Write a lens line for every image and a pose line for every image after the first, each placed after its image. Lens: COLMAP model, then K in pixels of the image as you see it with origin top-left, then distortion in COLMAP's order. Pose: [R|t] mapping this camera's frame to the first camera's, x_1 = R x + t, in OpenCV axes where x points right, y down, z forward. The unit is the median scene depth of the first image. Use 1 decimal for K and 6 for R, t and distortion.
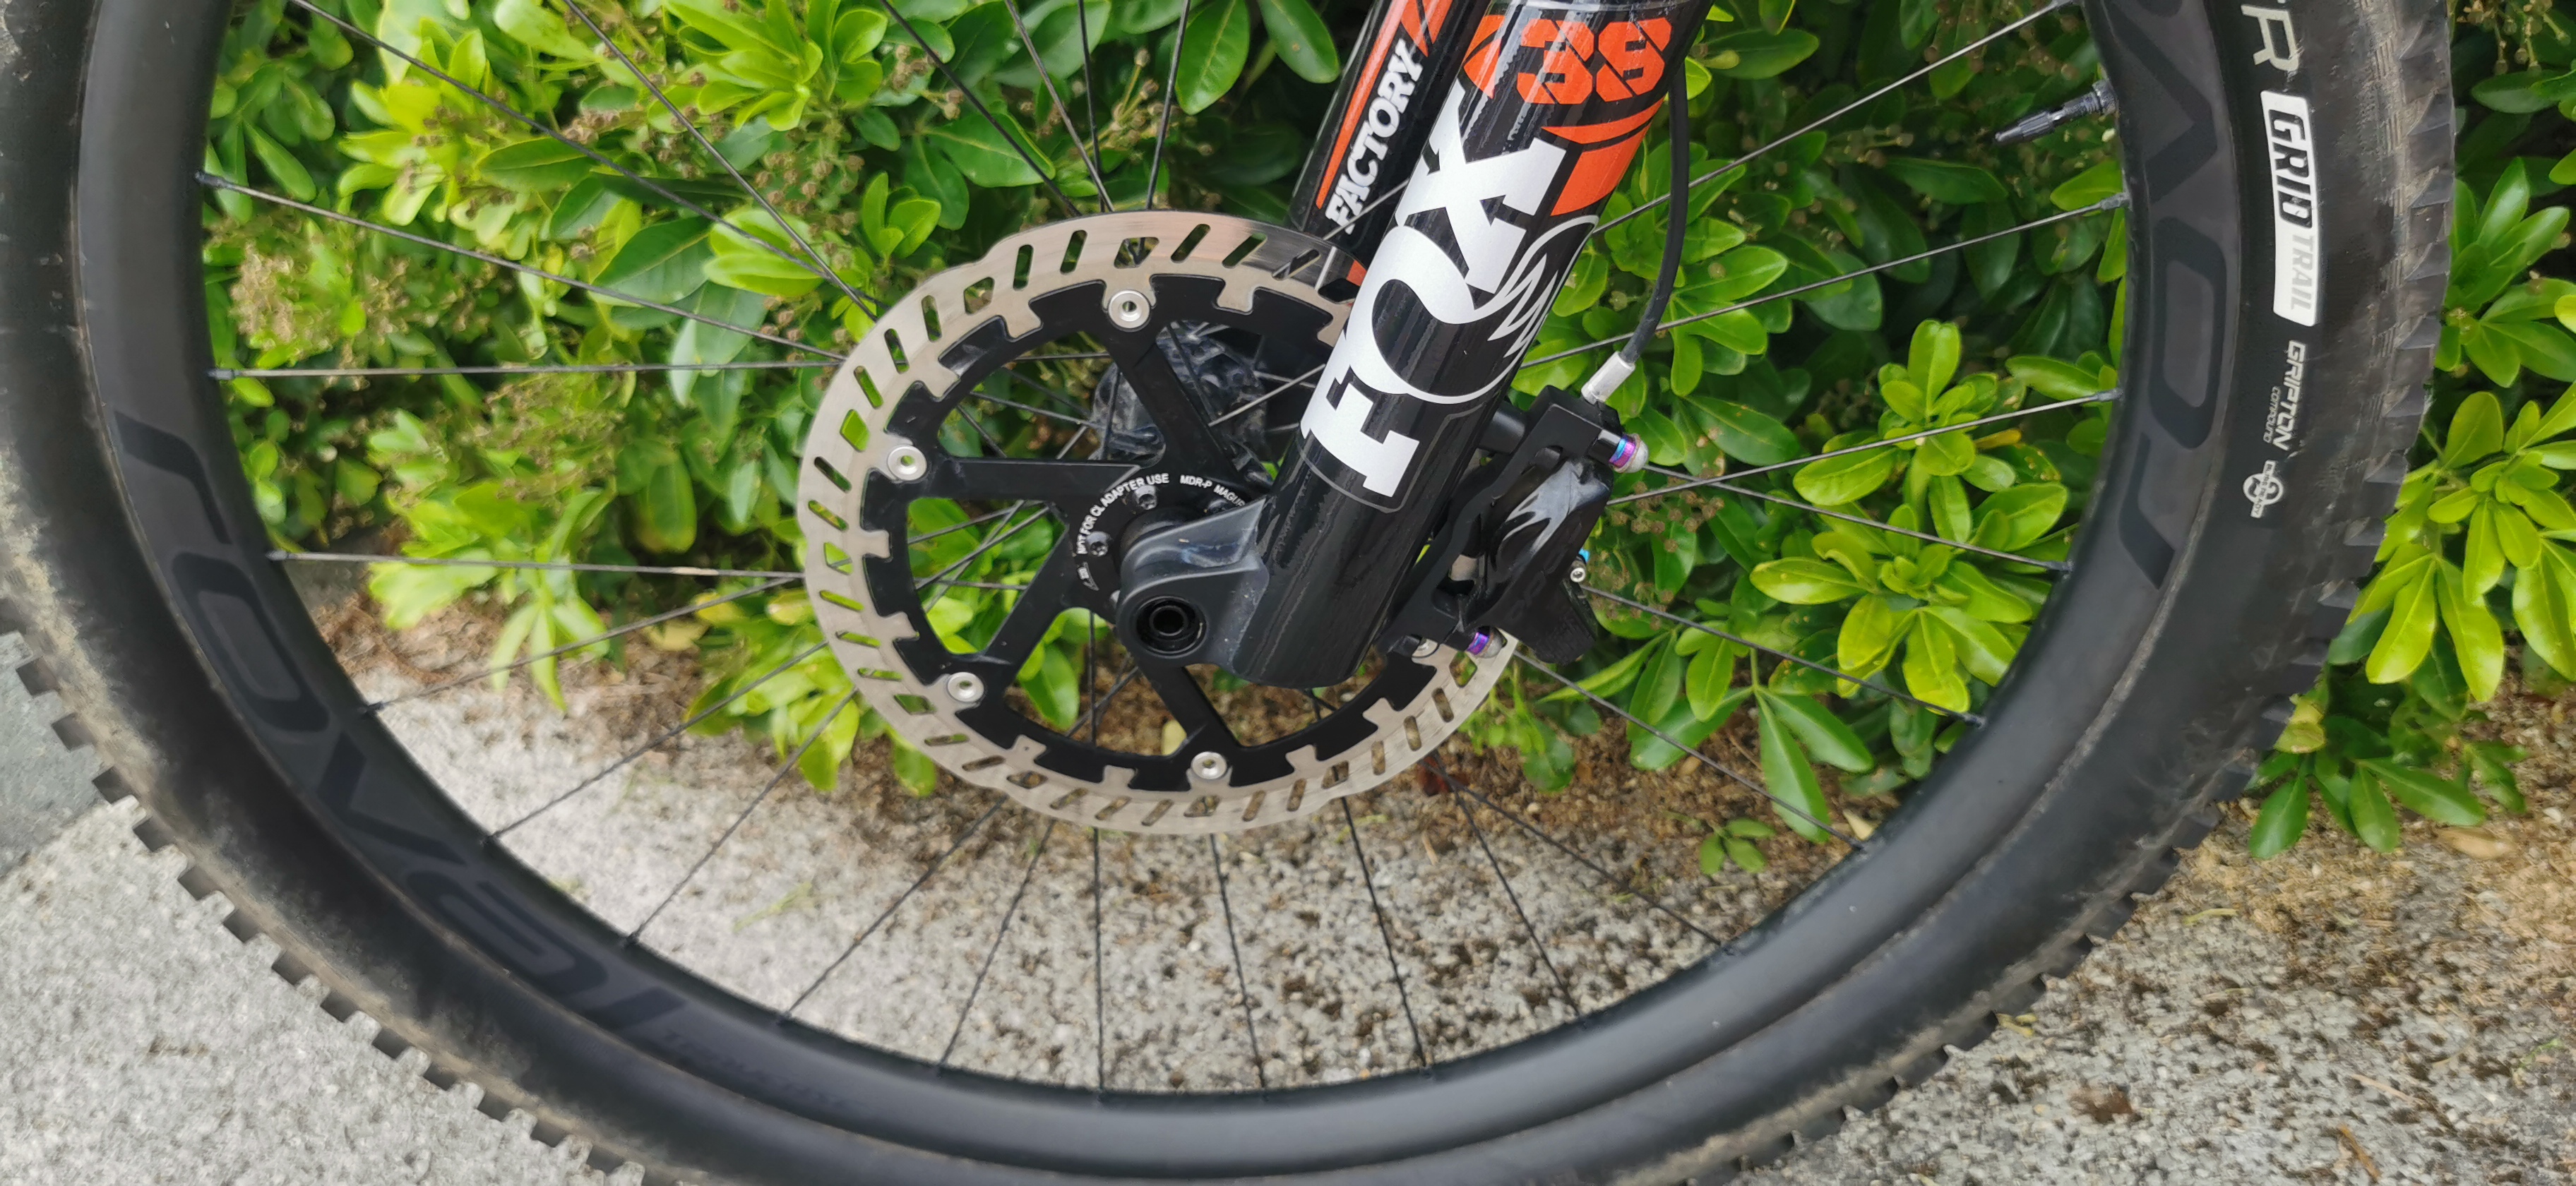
lens RADIAL K [[2044.2, 0, 1277.9], [0, 2044.2, 640.7], [0, 0, 1]] dist [0.049108, -0.124988]
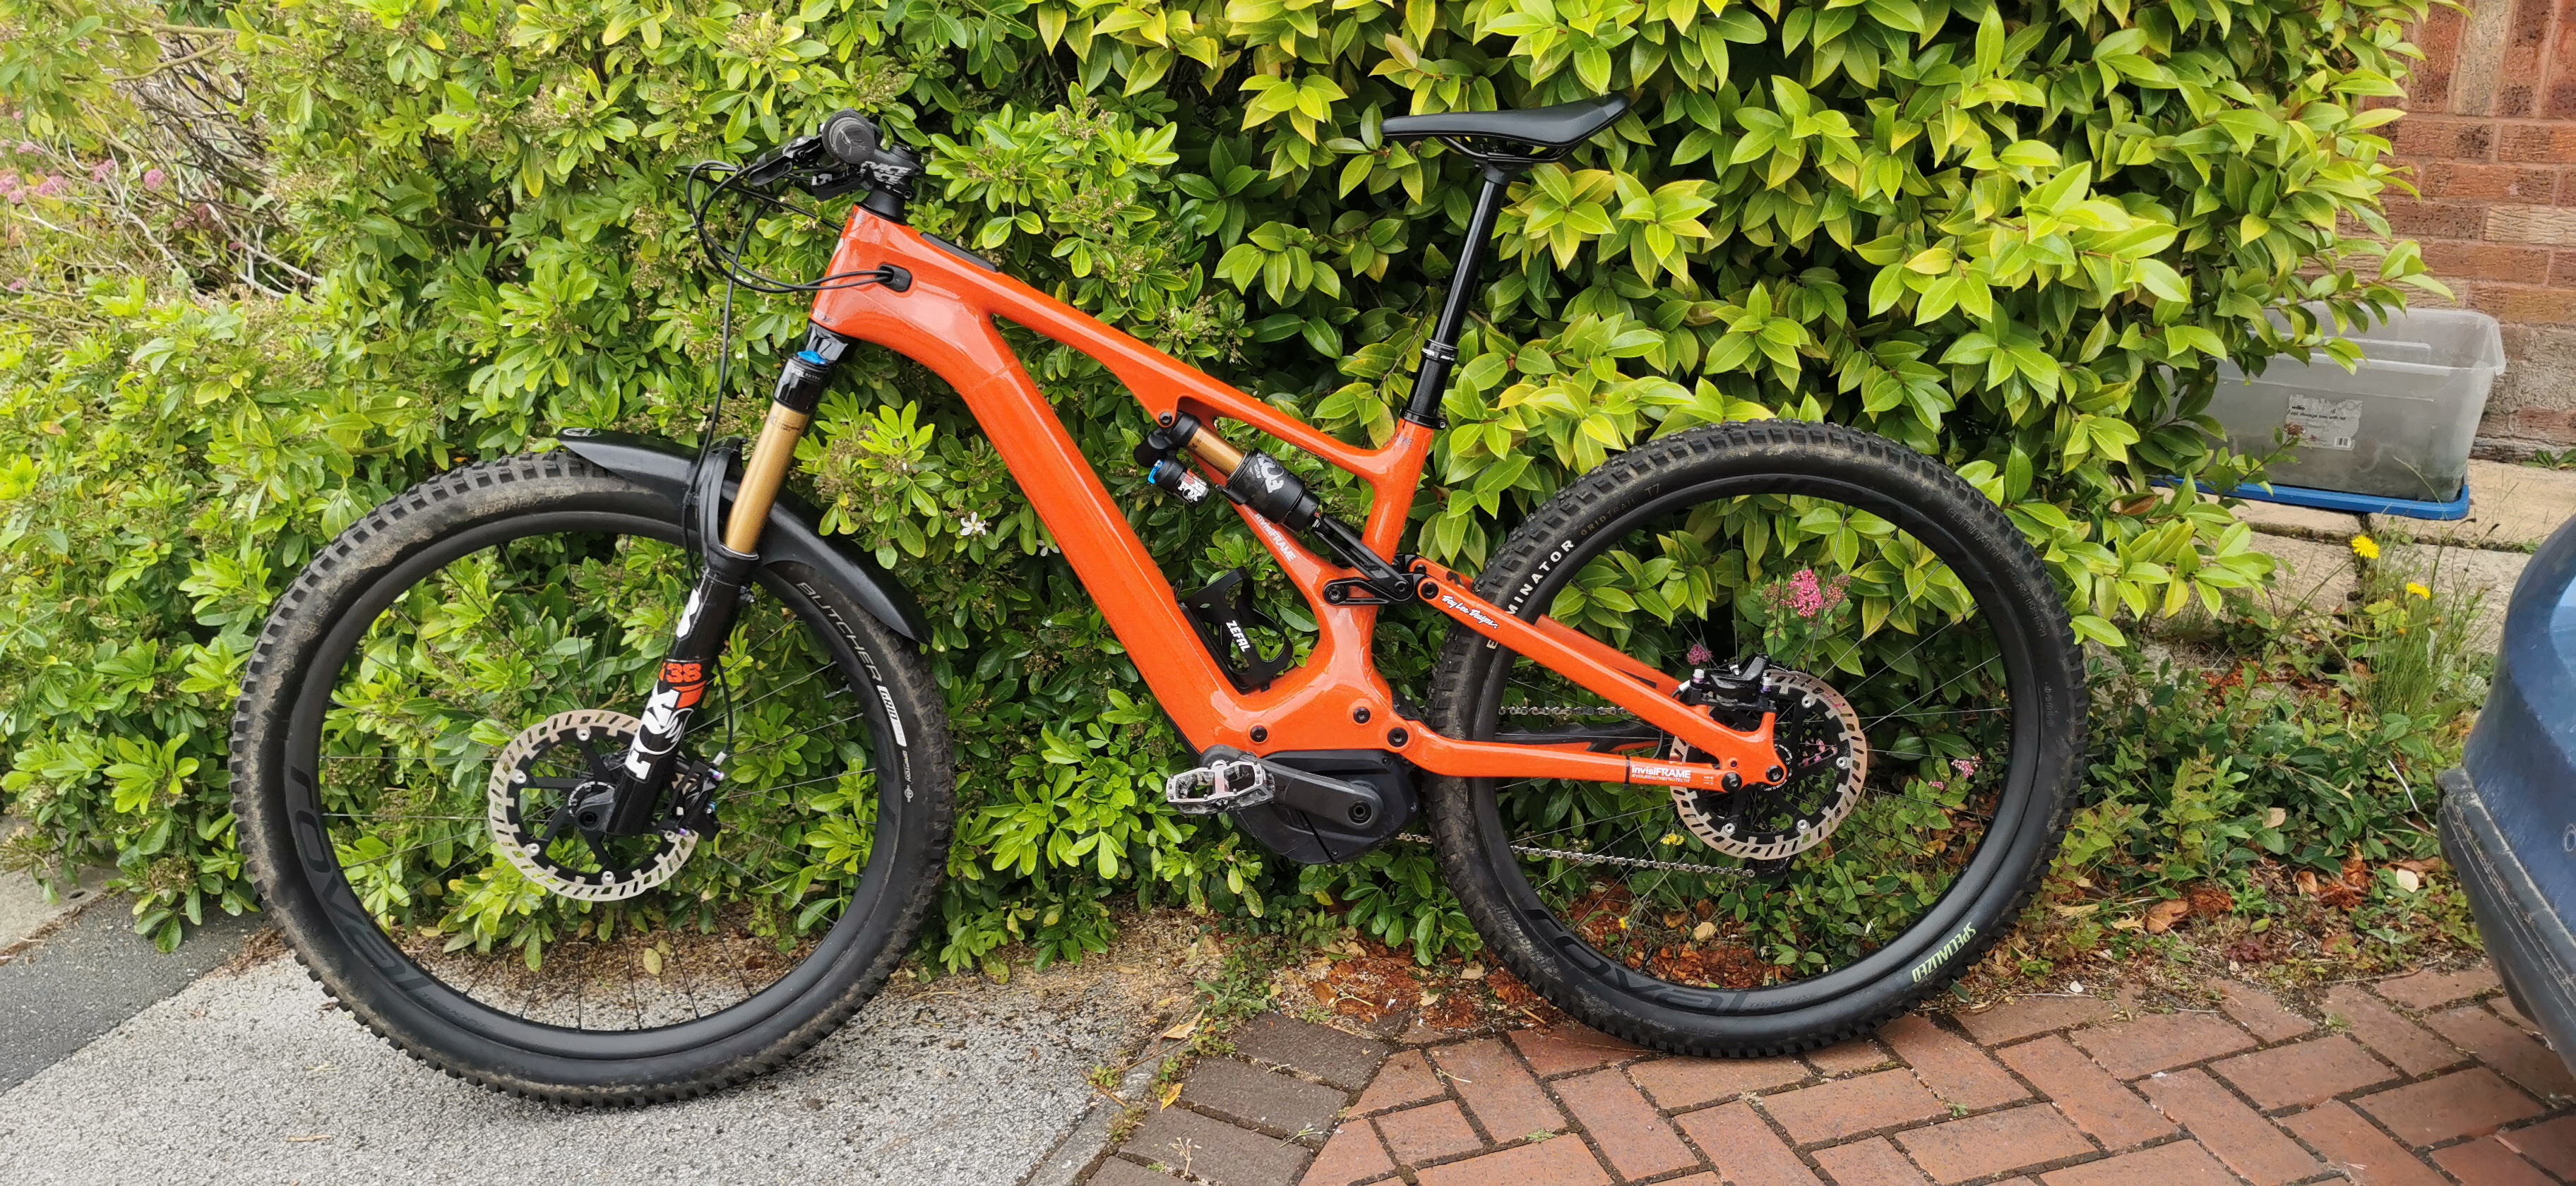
lens RADIAL K [[2044.2, 0, 1277.9], [0, 2044.2, 640.7], [0, 0, 1]] dist [0.049108, -0.124988]
pose [[0.994259, 0.022537, 0.104602, 0.764418], [0.011863, 0.948326, -0.317076, 0.849359], [-0.106343, 0.316496, 0.942614, -2.643886]]
